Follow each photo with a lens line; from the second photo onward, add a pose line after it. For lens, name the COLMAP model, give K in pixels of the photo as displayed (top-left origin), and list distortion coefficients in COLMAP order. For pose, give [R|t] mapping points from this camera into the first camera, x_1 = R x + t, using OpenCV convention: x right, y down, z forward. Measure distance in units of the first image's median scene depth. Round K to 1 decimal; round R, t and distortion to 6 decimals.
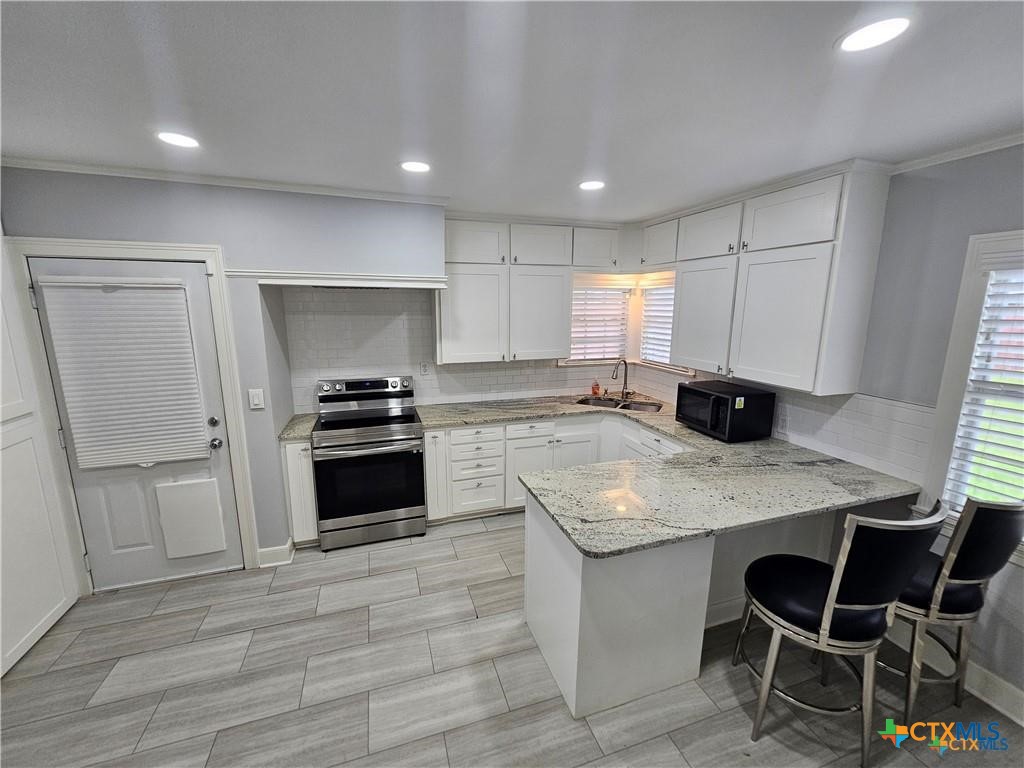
lens RADIAL K [[422.7, 0, 514.9], [0, 422.7, 382.9], [0, 0, 1]] dist [-0.002385, 0.000454]
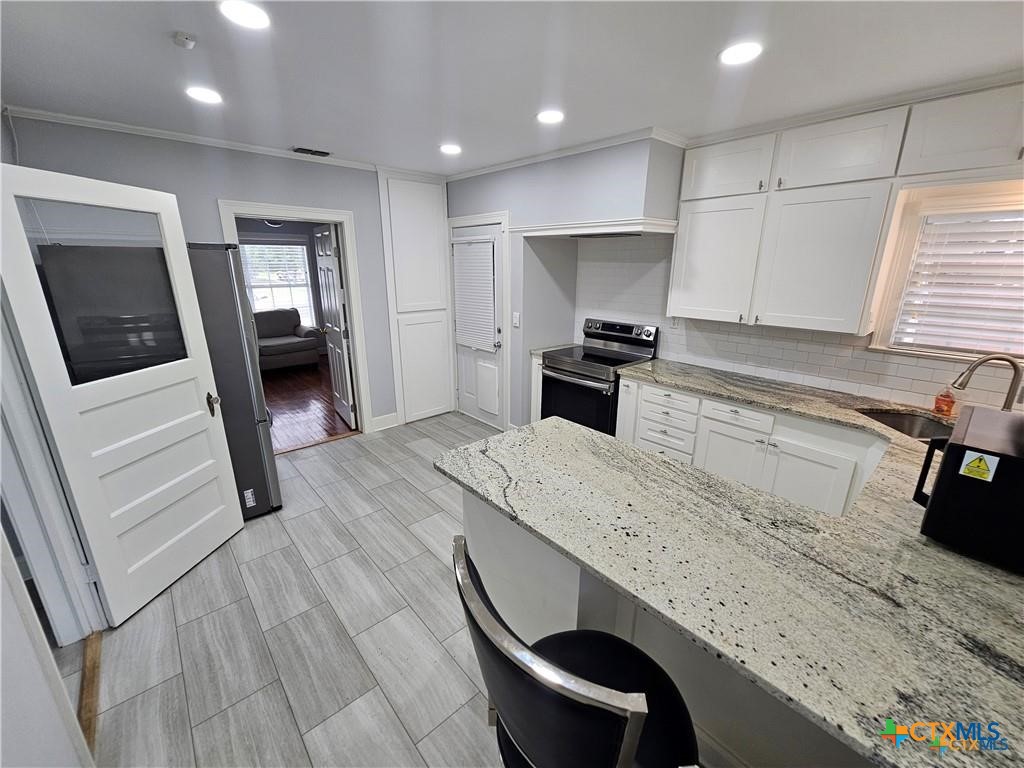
lens RADIAL K [[422.7, 0, 516.2], [0, 422.7, 386.0], [0, 0, 1]] dist [-0.002385, 0.000454]
pose [[0.393592, 0.256314, -0.882830, 0.560141], [-0.172774, 0.963855, 0.202810, -0.027922], [0.902903, 0.072706, 0.423650, 0.322635]]
